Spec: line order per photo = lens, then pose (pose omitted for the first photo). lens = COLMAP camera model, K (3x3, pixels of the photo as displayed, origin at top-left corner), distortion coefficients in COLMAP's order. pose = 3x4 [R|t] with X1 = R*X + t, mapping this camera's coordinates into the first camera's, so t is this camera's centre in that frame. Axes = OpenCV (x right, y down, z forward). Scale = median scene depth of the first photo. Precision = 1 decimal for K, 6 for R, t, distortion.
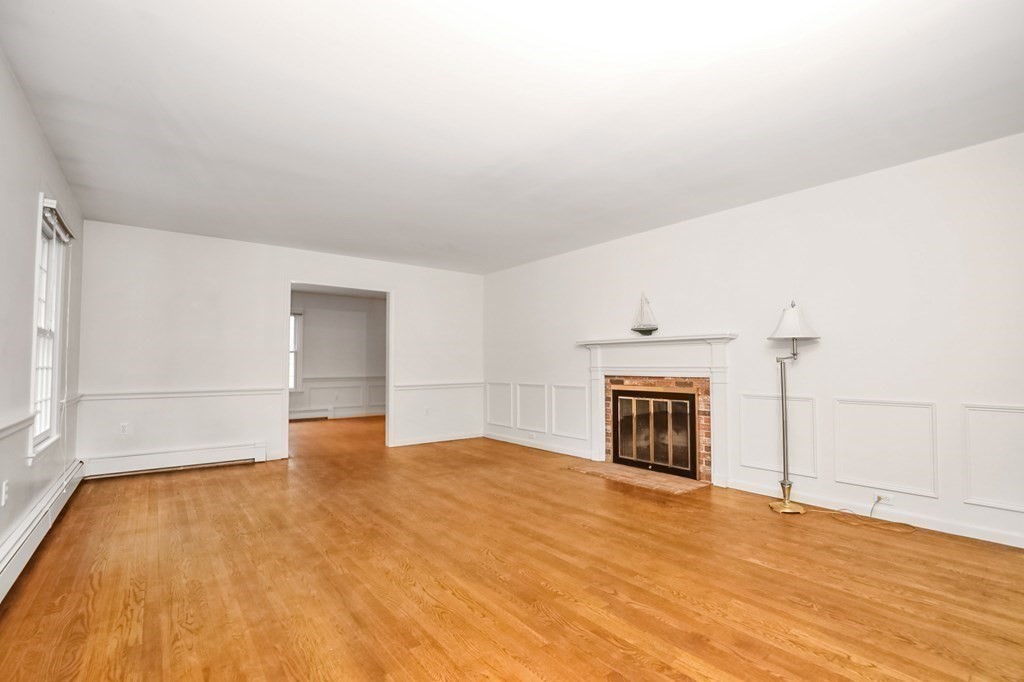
lens RADIAL K [[468.2, 0, 520.9], [0, 468.2, 341.0], [0, 0, 1]] dist [-0.035422, 0.007560]
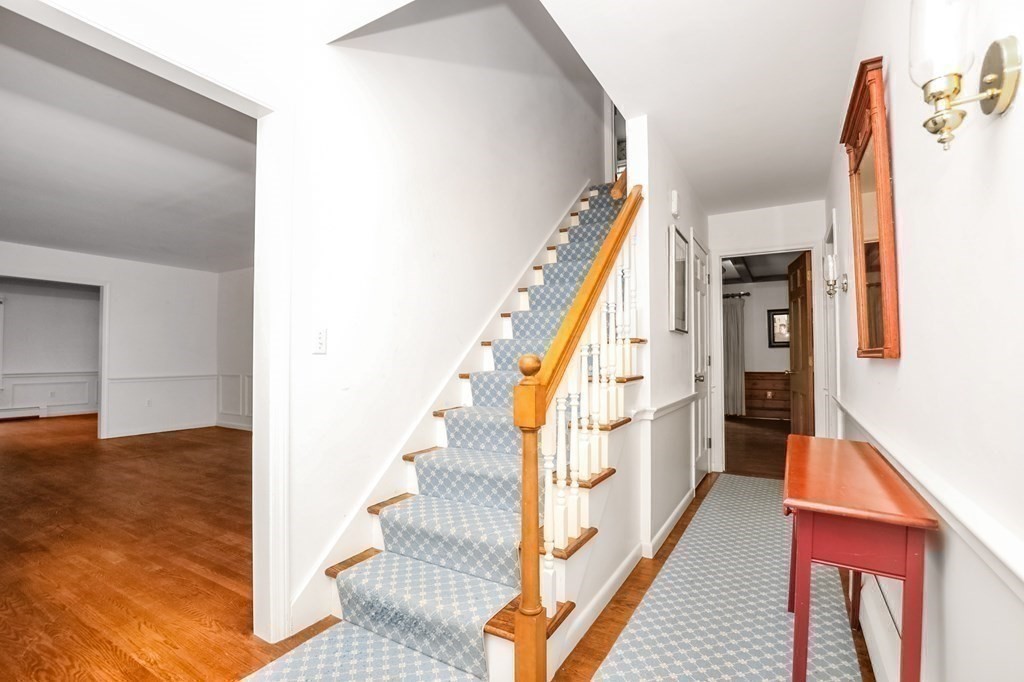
lens RADIAL K [[468.2, 0, 520.9], [0, 468.2, 341.0], [0, 0, 1]] dist [-0.035422, 0.007560]
pose [[0.929979, 0.010343, 0.367468, 0.194617], [-0.015805, 0.999805, 0.011857, -0.012583], [-0.367273, -0.016835, 0.929961, -0.249404]]
